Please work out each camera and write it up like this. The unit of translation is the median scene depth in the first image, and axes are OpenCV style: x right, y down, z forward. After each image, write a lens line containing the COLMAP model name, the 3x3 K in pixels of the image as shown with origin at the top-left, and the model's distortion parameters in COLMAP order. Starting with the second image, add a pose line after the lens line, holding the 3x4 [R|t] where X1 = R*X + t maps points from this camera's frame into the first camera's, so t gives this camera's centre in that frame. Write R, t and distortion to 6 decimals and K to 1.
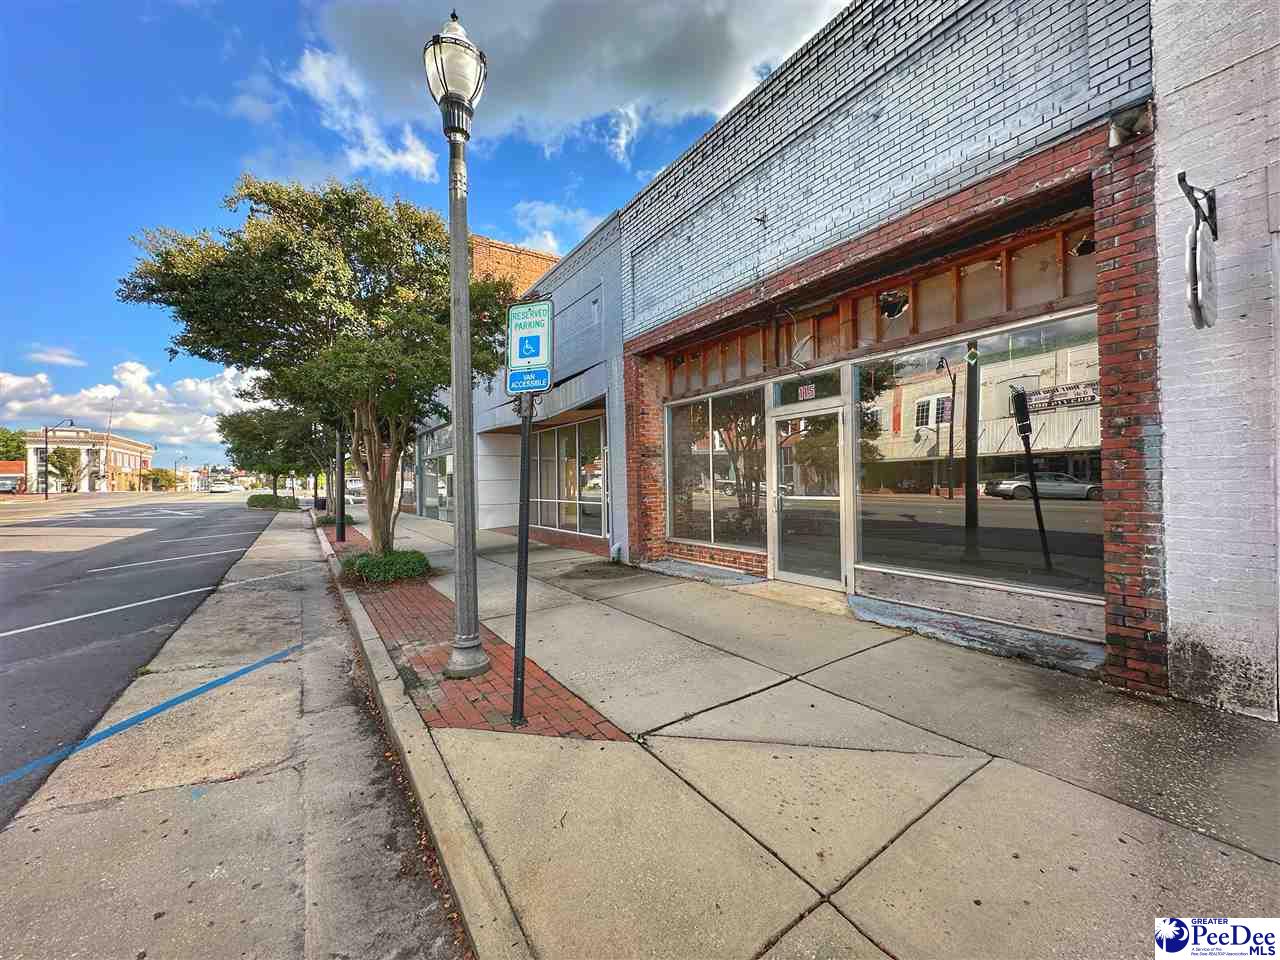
lens RADIAL K [[509.2, 0, 640.3], [0, 509.2, 482.6], [0, 0, 1]] dist [-0.001376, -0.000230]
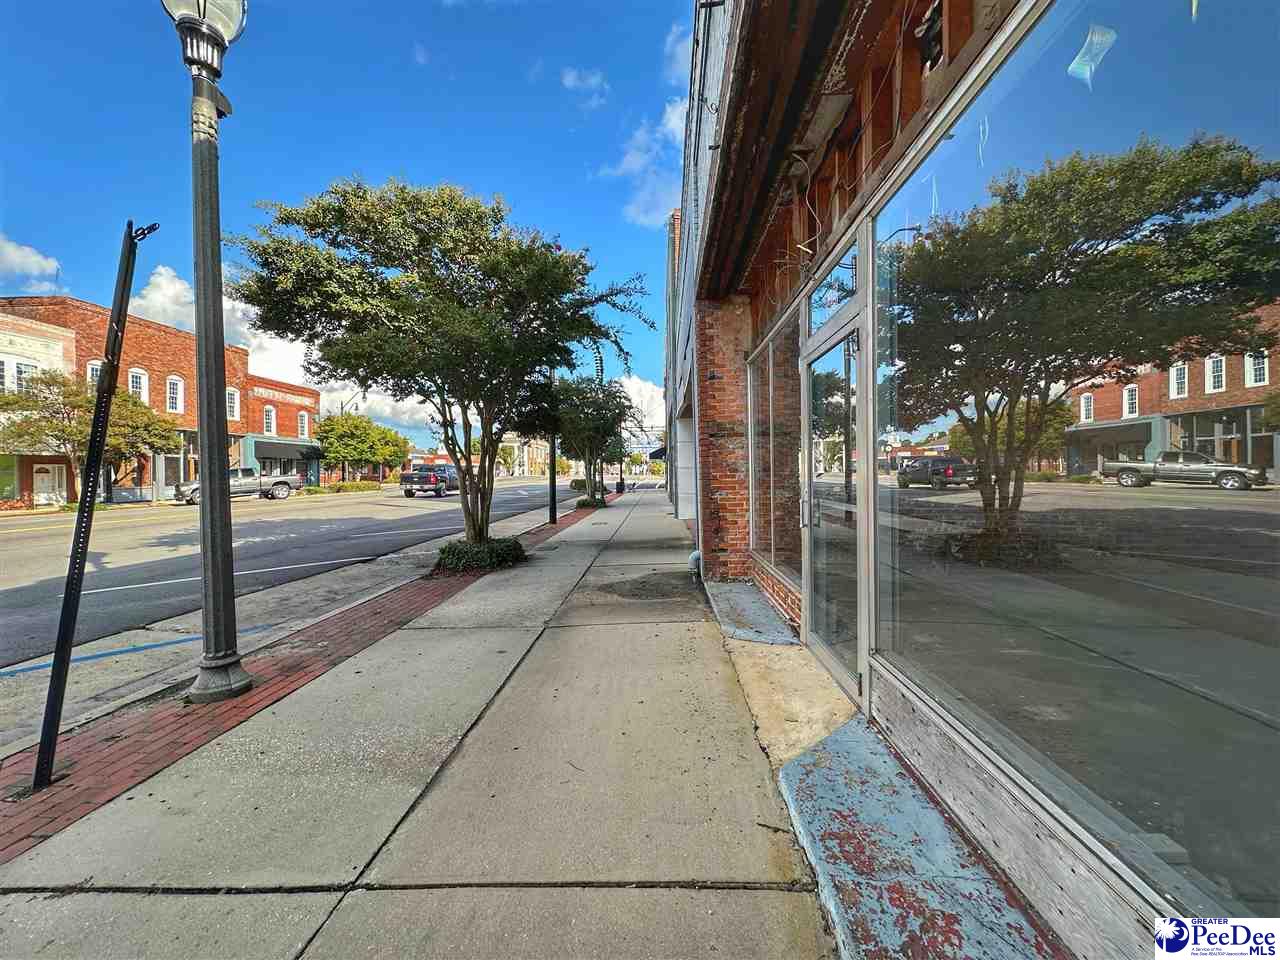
lens RADIAL K [[509.2, 0, 643.5], [0, 509.2, 480.6], [0, 0, 1]] dist [-0.001376, -0.000230]
pose [[0.809022, 0.011476, -0.587667, 0.525640], [0.001971, 0.999751, 0.022237, -0.007362], [0.587775, -0.019149, 0.808798, 0.512620]]
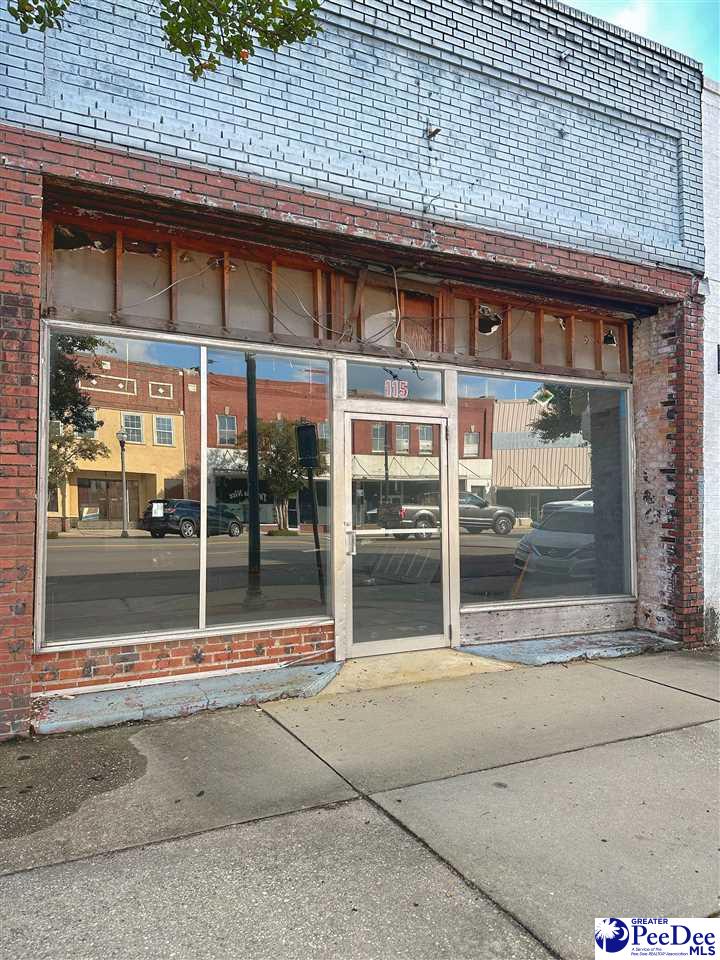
lens RADIAL K [[661.6, 0, 360.3], [0, 661.6, 487.6], [0, 0, 1]] dist [0.029536, -0.031526]
pose [[0.130876, 0.051943, 0.990037, -0.682736], [0.004033, 0.998590, -0.052925, 0.018287], [-0.991391, 0.010919, 0.130482, 1.021207]]
